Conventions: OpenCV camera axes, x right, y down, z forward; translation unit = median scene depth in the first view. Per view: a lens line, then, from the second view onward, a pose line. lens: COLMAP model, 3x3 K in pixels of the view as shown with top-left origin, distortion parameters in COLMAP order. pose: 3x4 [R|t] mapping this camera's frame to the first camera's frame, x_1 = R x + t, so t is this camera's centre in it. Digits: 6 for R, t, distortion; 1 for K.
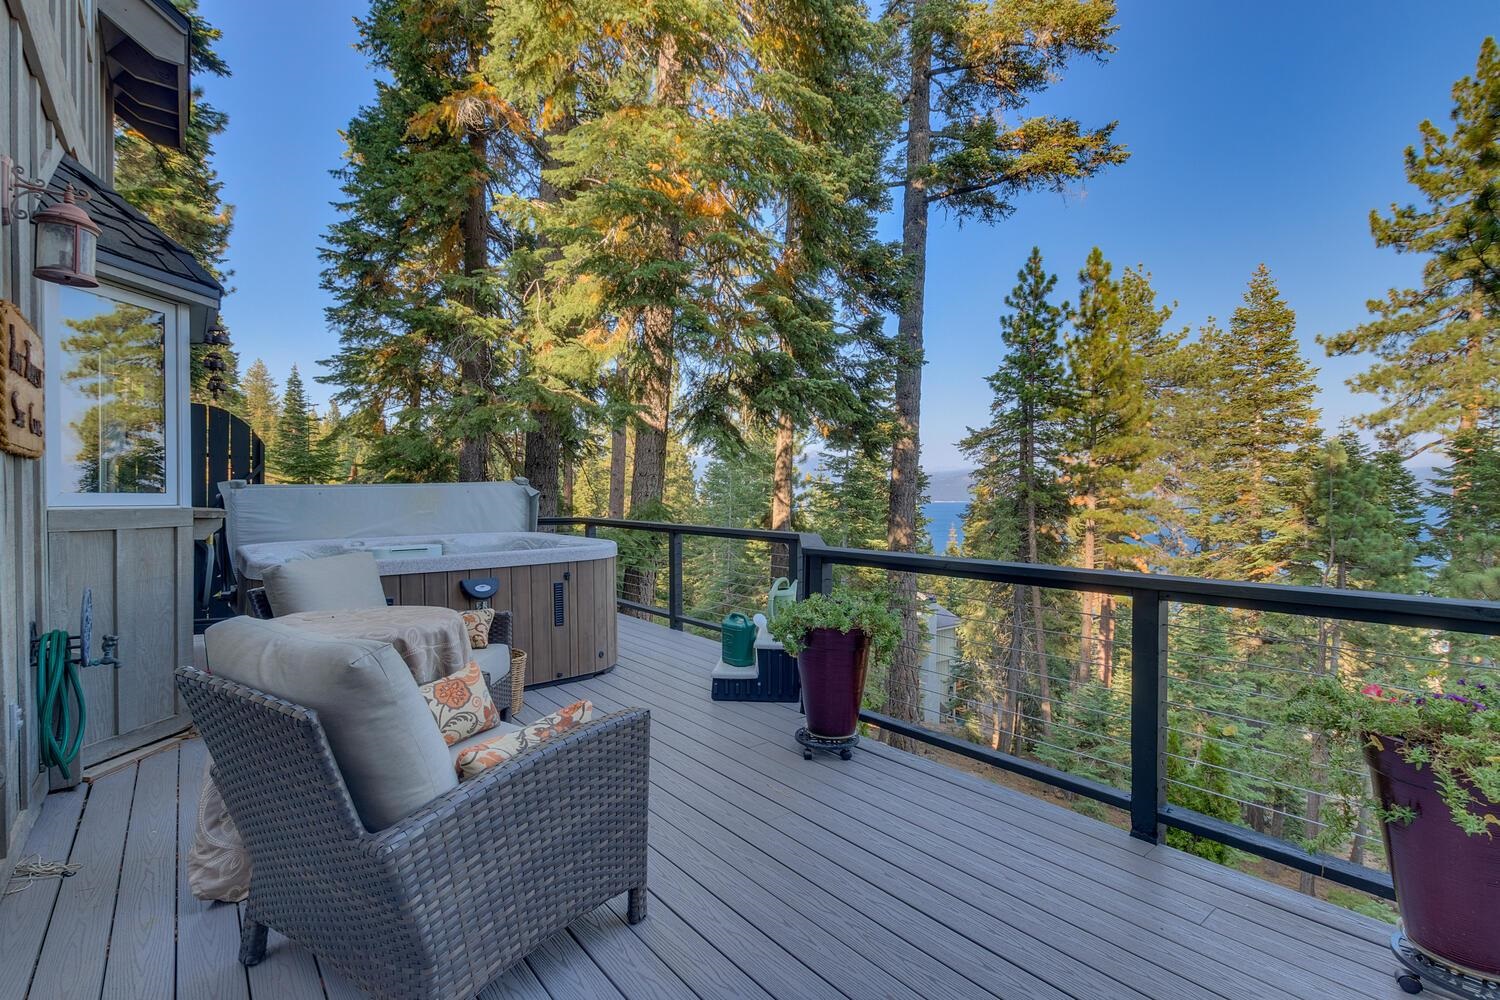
lens RADIAL K [[700.9, 0, 745.6], [0, 700.9, 489.9], [0, 0, 1]] dist [0.017633, -0.001064]
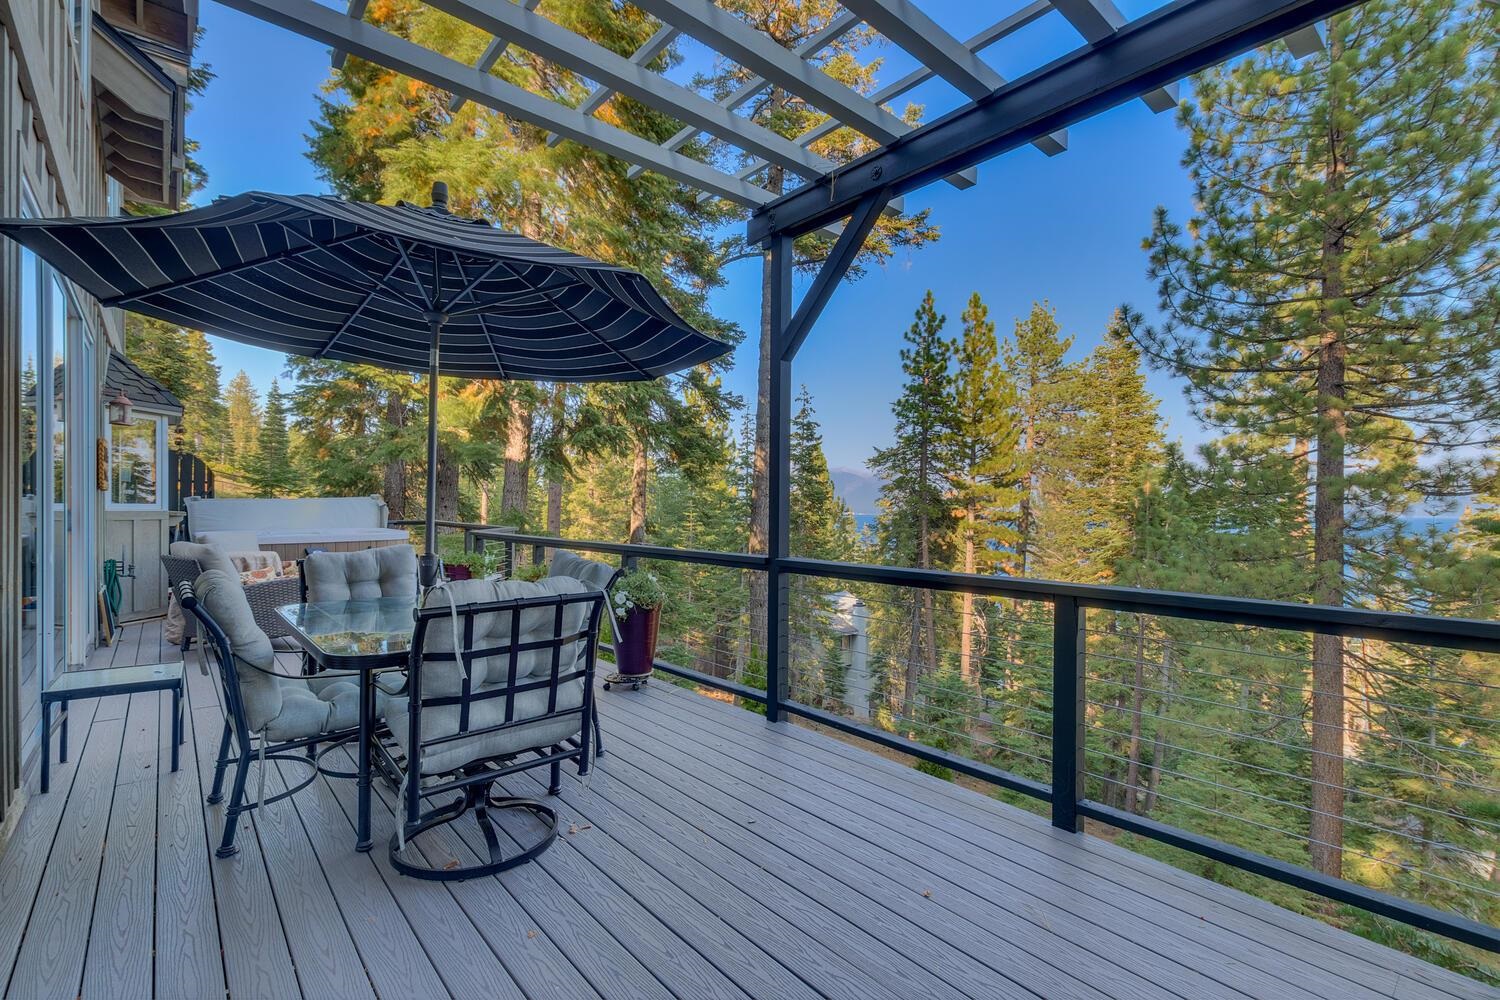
lens RADIAL K [[683.9, 0, 735.3], [0, 683.9, 500.5], [0, 0, 1]] dist [0.015818, 0.000816]
pose [[0.999814, 0.005324, 0.018534, 0.080917], [-0.005286, 0.999984, -0.002083, -0.000817], [-0.018545, 0.001985, 0.999826, -0.101551]]
